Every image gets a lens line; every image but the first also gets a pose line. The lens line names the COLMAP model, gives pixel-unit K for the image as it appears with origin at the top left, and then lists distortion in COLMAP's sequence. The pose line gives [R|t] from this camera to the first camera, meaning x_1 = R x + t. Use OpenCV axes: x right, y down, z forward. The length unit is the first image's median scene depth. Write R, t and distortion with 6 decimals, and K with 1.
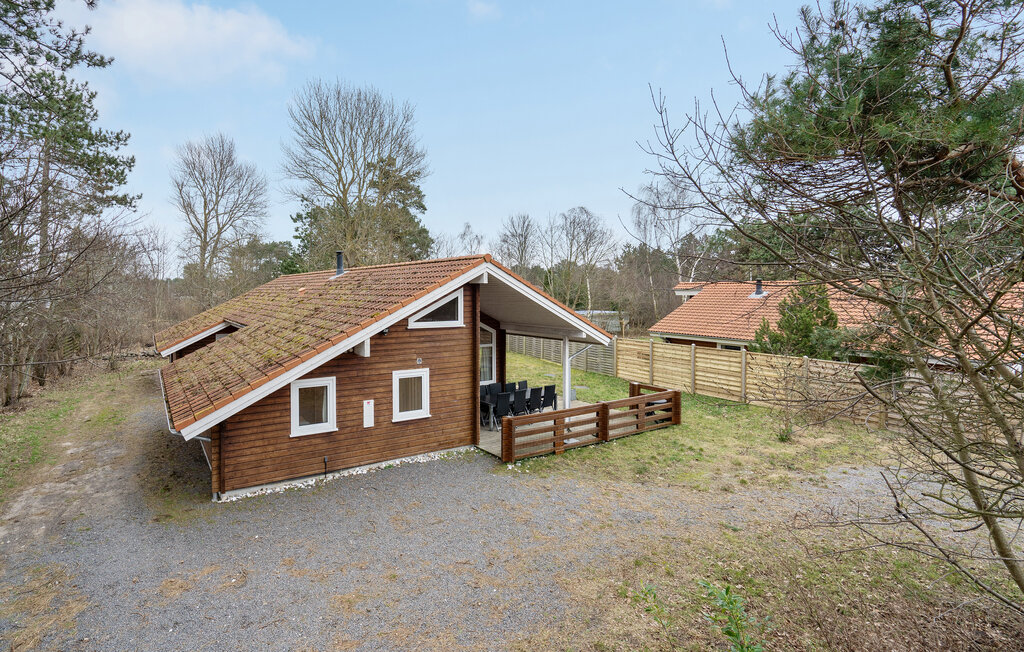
lens RADIAL K [[516.5, 0, 467.2], [0, 516.5, 303.2], [0, 0, 1]] dist [-0.001134, -0.000327]
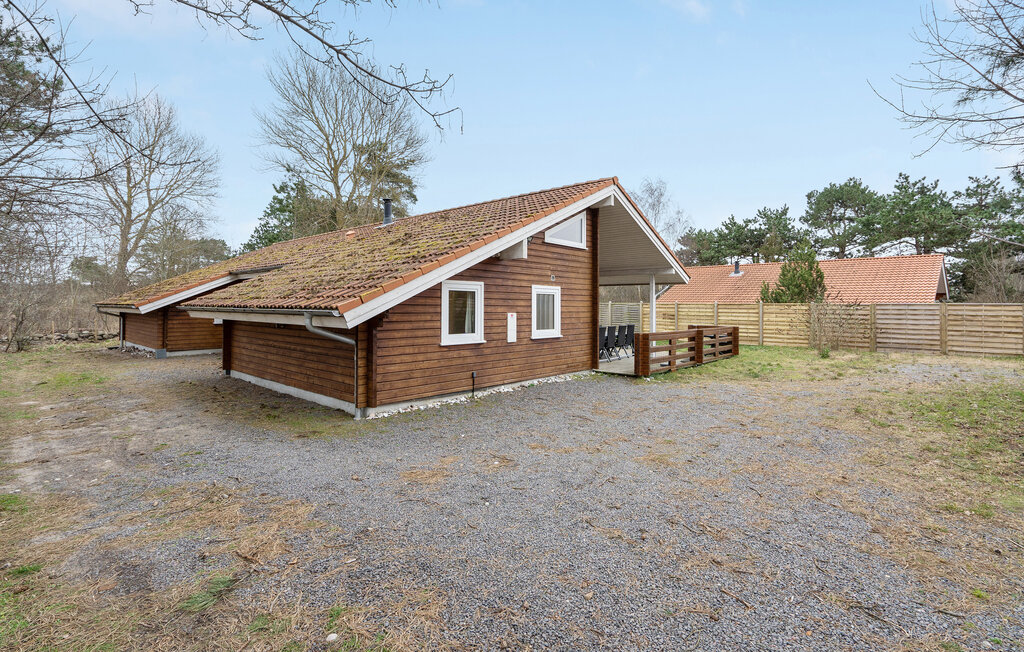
lens RADIAL K [[469.3, 0, 604.8], [0, 469.3, 294.8], [0, 0, 1]] dist [-0.001165, -0.000018]
pose [[0.936999, 0.008373, 0.349233, -0.325953], [0.002338, 0.999540, -0.030237, 0.180365], [-0.349325, 0.029149, 0.936548, 0.158330]]
